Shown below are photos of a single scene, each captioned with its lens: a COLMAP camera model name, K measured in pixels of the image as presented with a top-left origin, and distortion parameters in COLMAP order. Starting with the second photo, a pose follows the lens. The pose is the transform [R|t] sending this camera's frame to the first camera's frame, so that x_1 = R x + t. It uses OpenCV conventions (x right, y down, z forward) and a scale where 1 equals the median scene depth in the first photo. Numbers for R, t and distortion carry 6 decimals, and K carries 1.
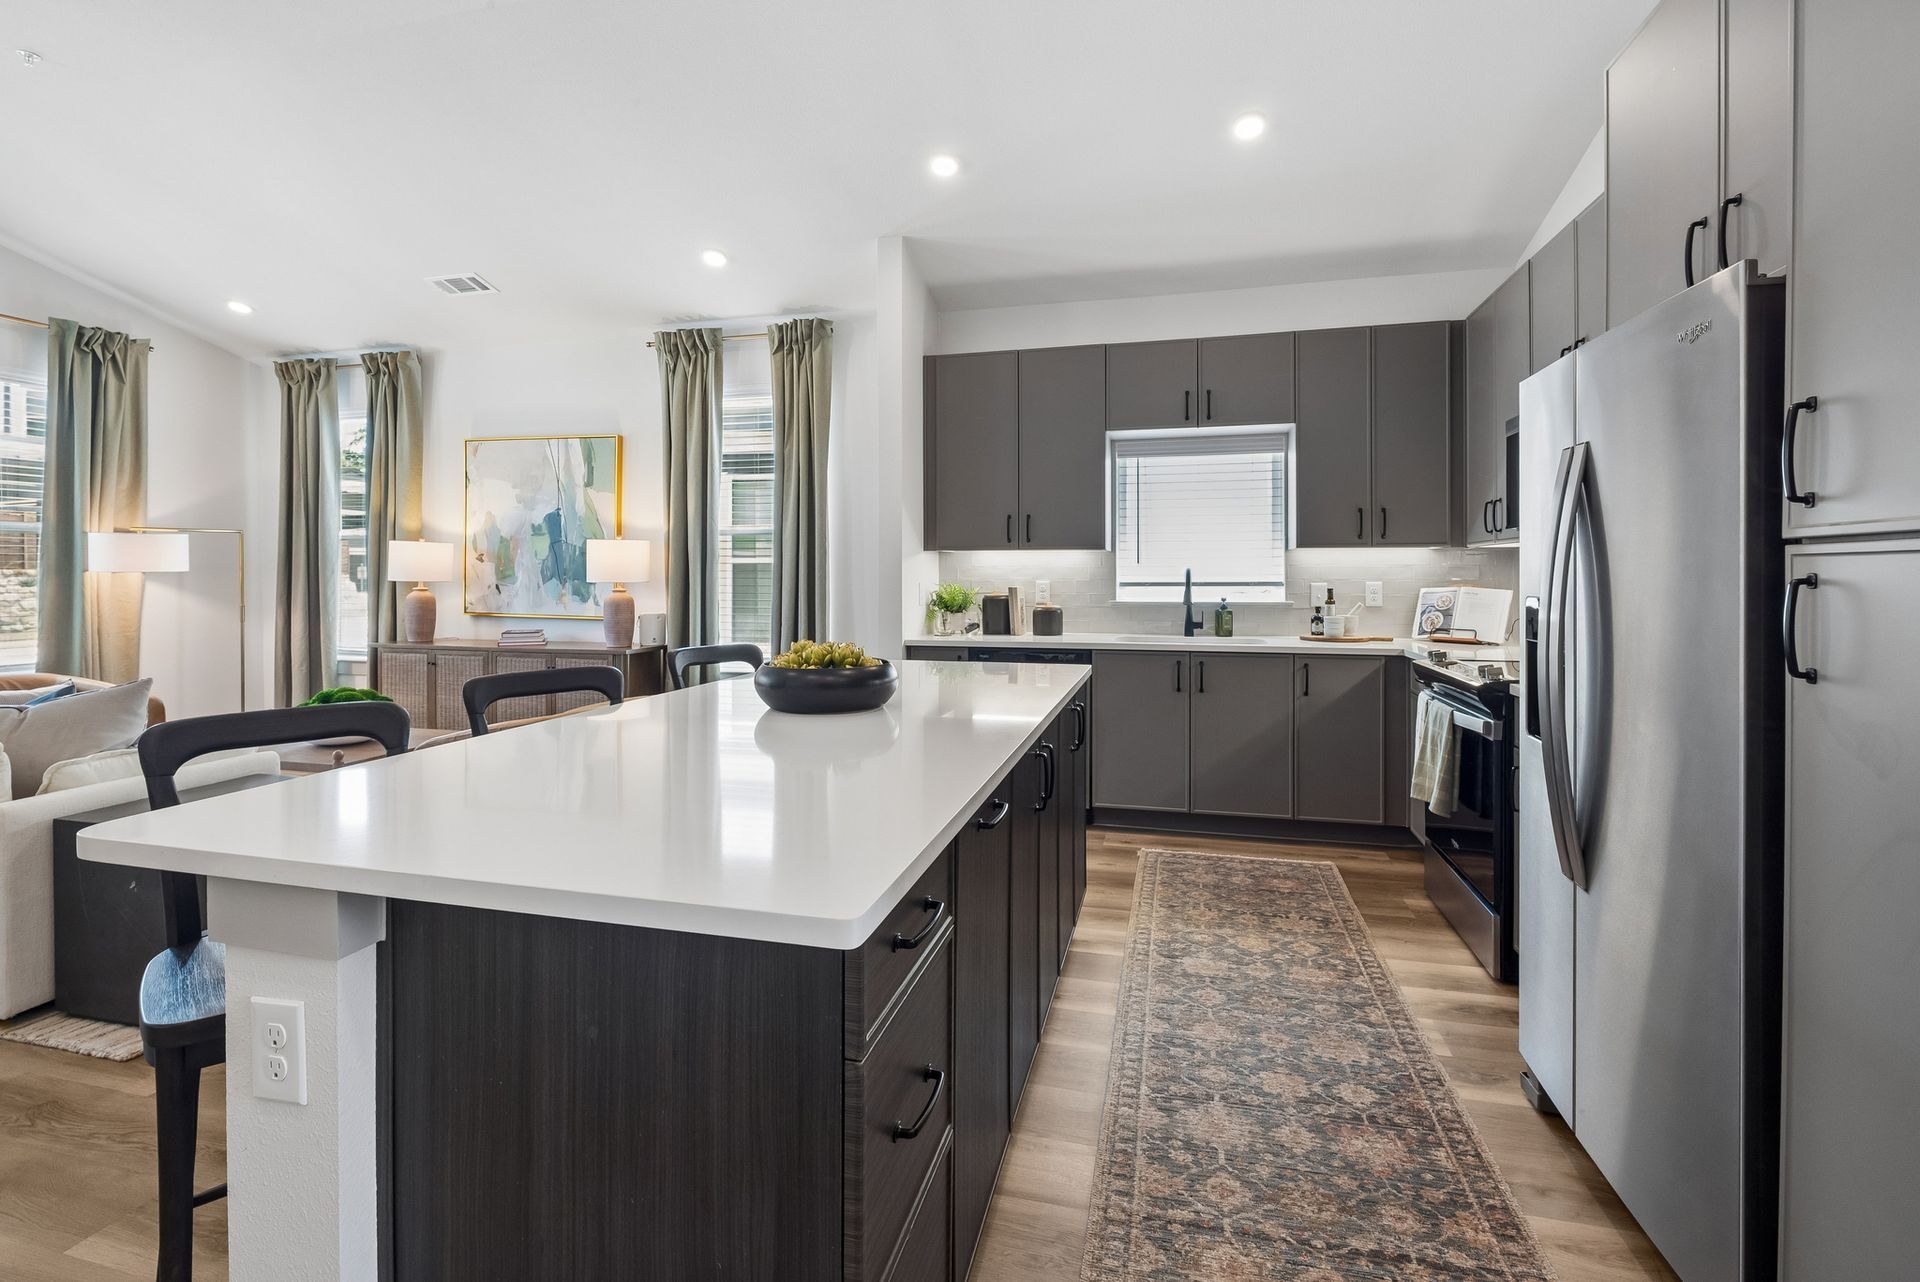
lens RADIAL K [[880.1, 0, 960.9], [0, 880.1, 583.5], [0, 0, 1]] dist [0.000529, -0.000089]
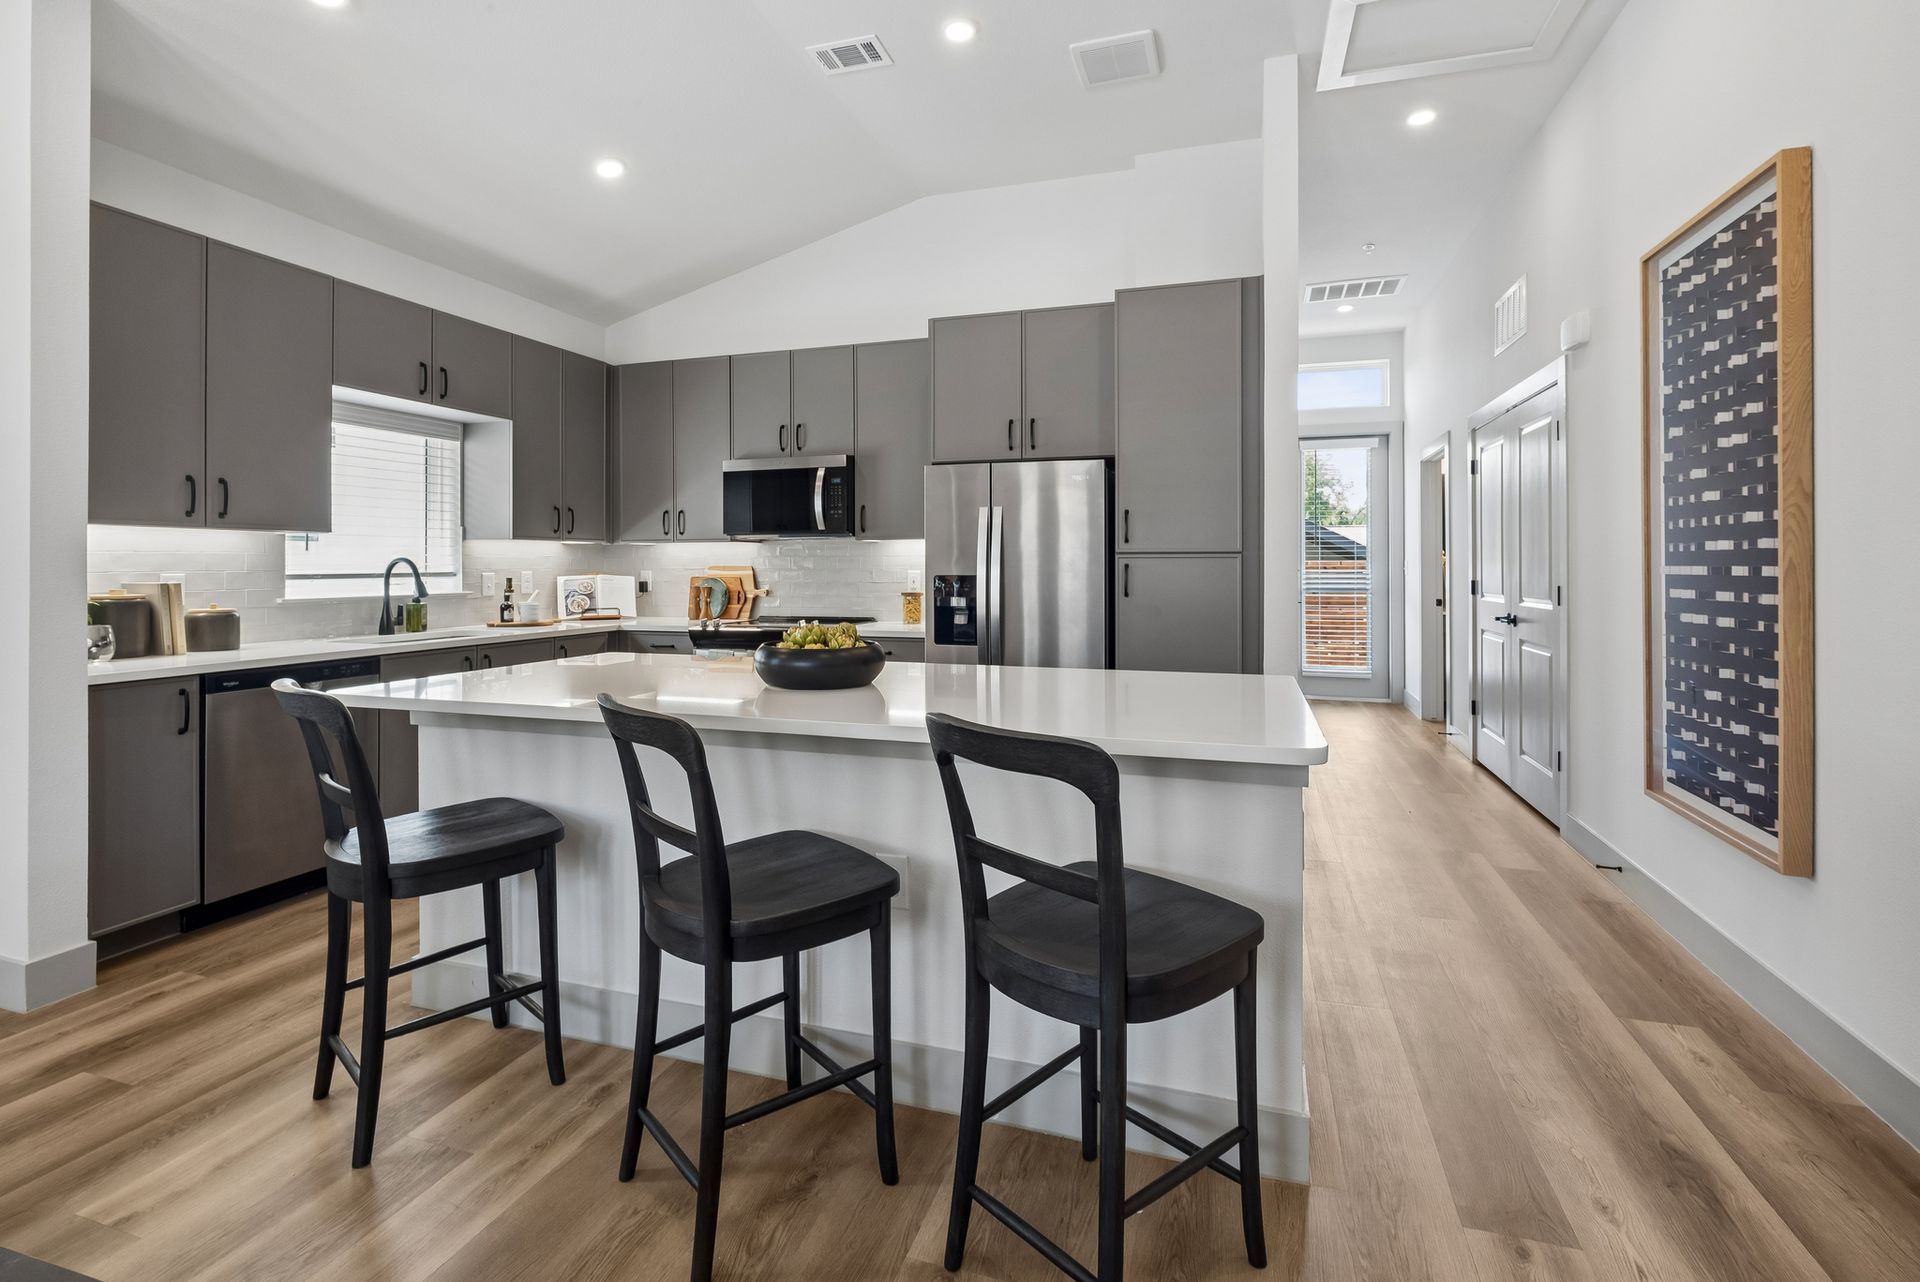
lens RADIAL K [[880.1, 0, 963.5], [0, 880.1, 561.3], [0, 0, 1]] dist [0.000529, -0.000089]
pose [[0.060090, 0.000493, 0.998193, -0.594929], [0.000895, 0.999999, -0.000548, -0.012770], [-0.998193, 0.000927, 0.060090, 0.376559]]
